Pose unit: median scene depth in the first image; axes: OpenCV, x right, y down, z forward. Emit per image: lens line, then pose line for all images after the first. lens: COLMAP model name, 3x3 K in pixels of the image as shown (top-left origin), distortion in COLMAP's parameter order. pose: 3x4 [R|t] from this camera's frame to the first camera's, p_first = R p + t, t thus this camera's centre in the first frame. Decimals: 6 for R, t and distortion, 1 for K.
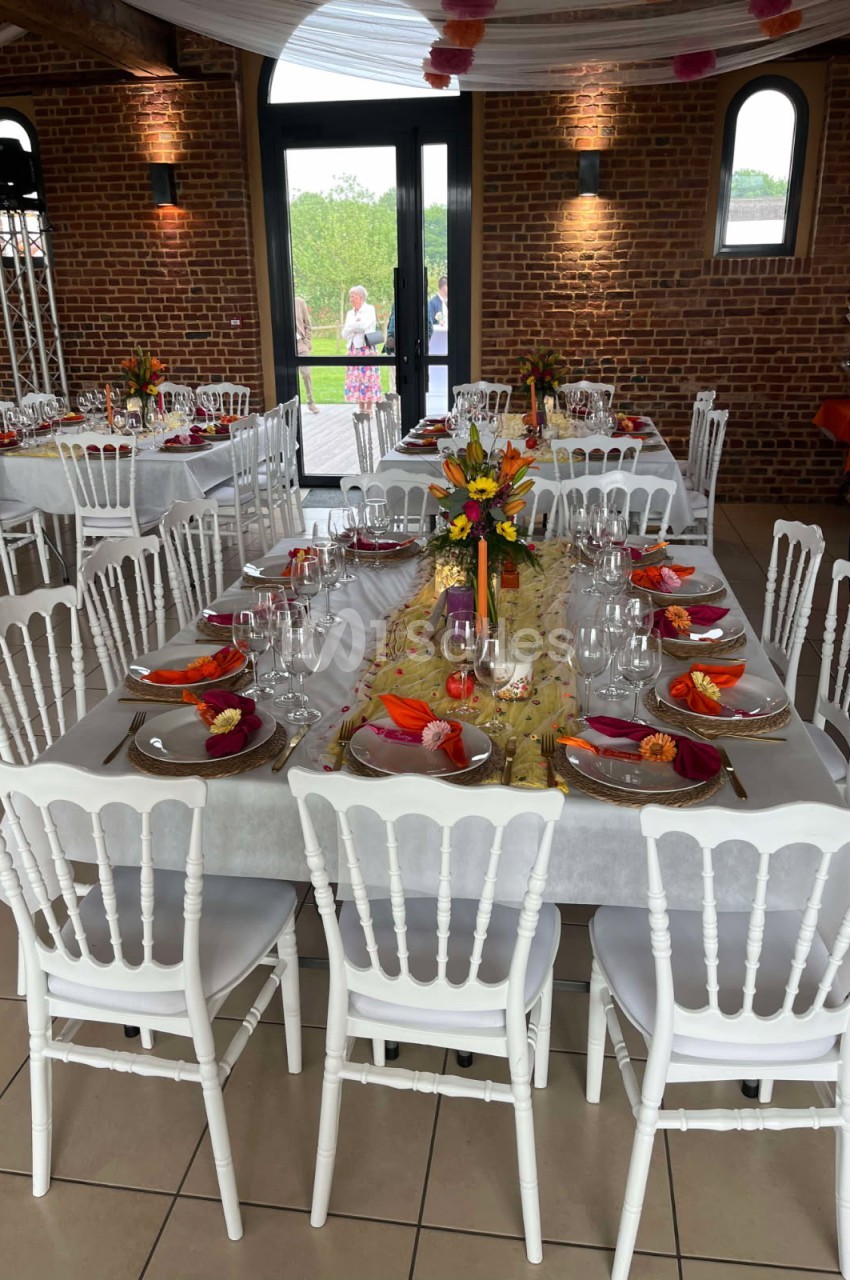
lens RADIAL K [[885.3, 0, 426.1], [0, 885.3, 640.9], [0, 0, 1]] dist [0.007174, 0.001217]
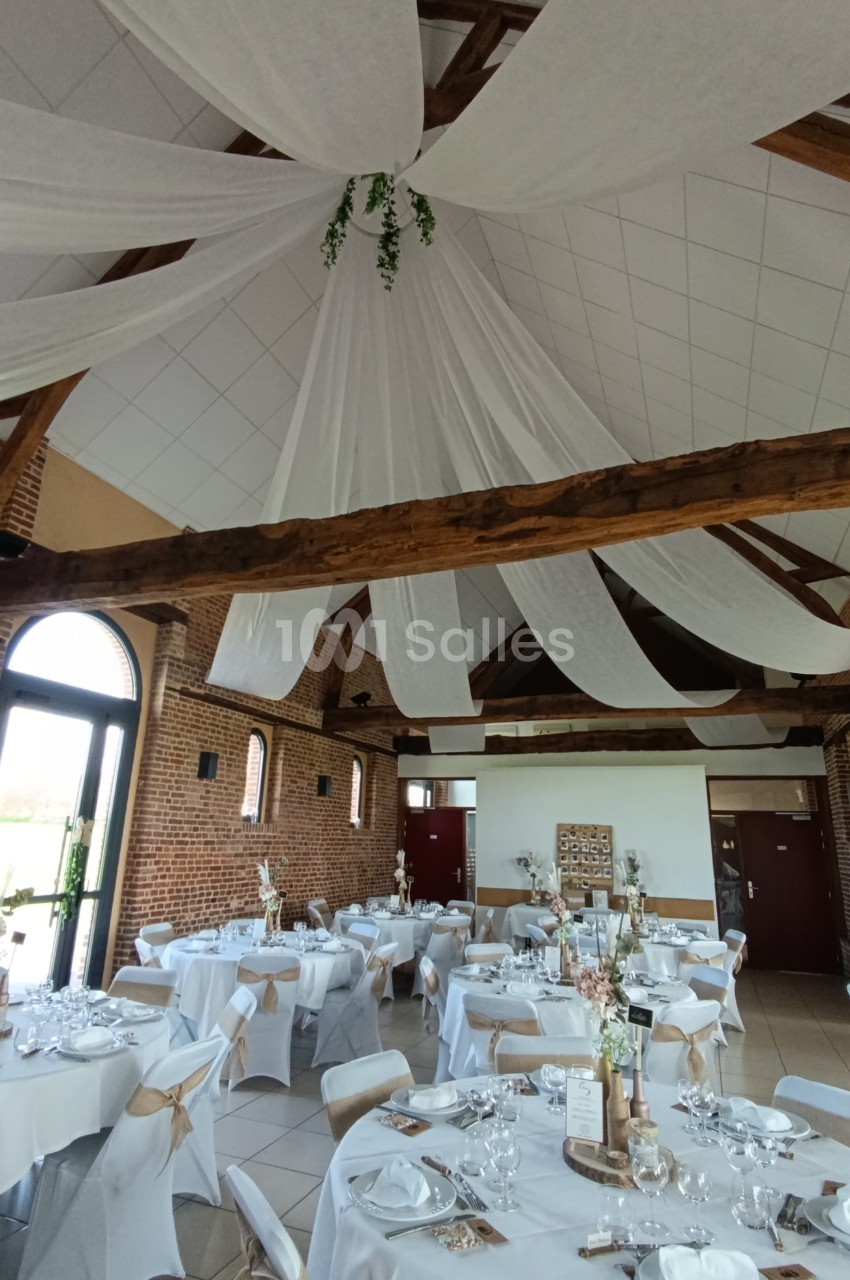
lens RADIAL K [[692.8, 0, 423.2], [0, 692.8, 635.0], [0, 0, 1]] dist [0.003141, -0.000072]
pose [[0.212292, 0.293207, 0.932181, -0.875507], [0.315828, 0.882143, -0.349394, -0.178444], [-0.924762, 0.368583, 0.094669, 0.431634]]
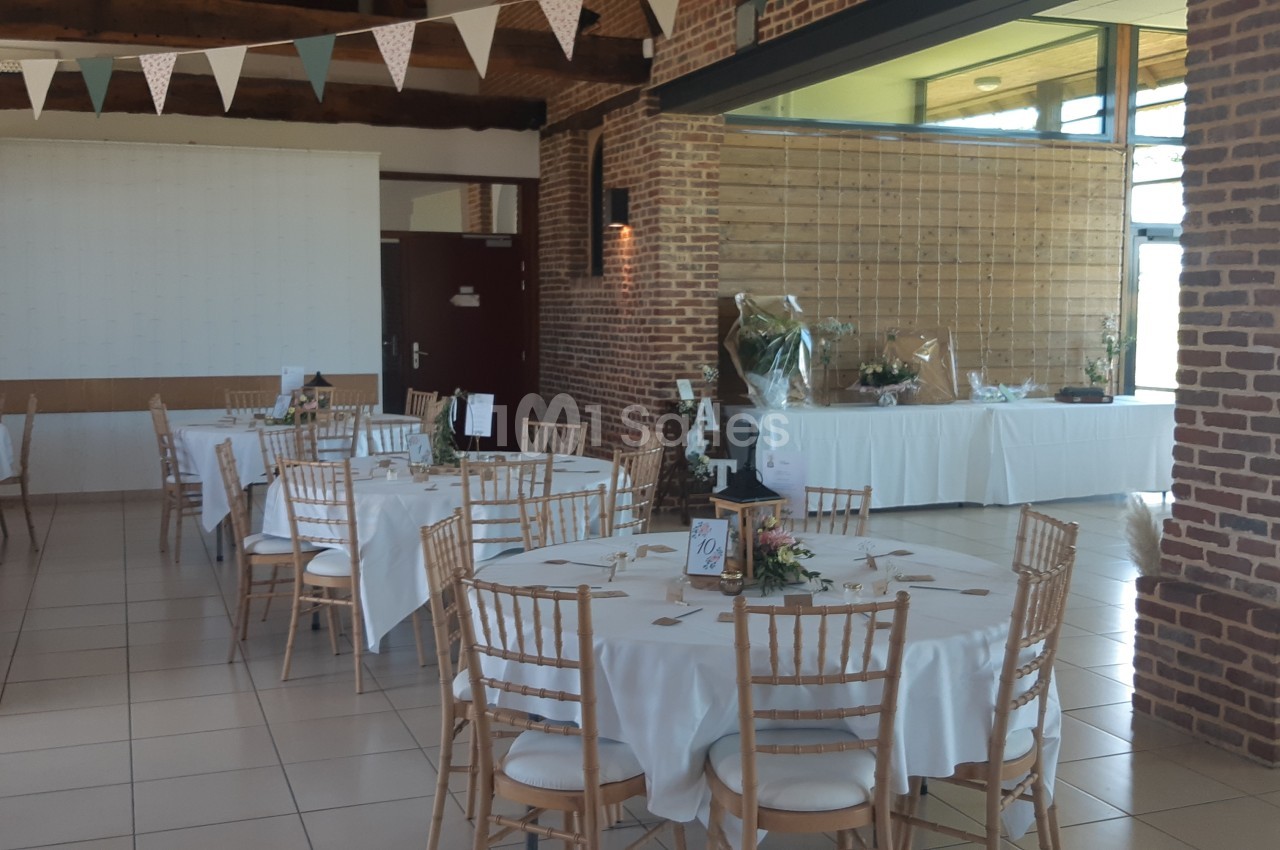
lens RADIAL K [[1361.4, 0, 636.1], [0, 1361.4, 416.3], [0, 0, 1]] dist [0.021090, 0.000000]
pose [[-0.491636, -0.061233, 0.868645, -0.909759], [0.307889, 0.920869, 0.239174, -0.265120], [-0.814554, 0.385033, -0.433880, 0.707450]]
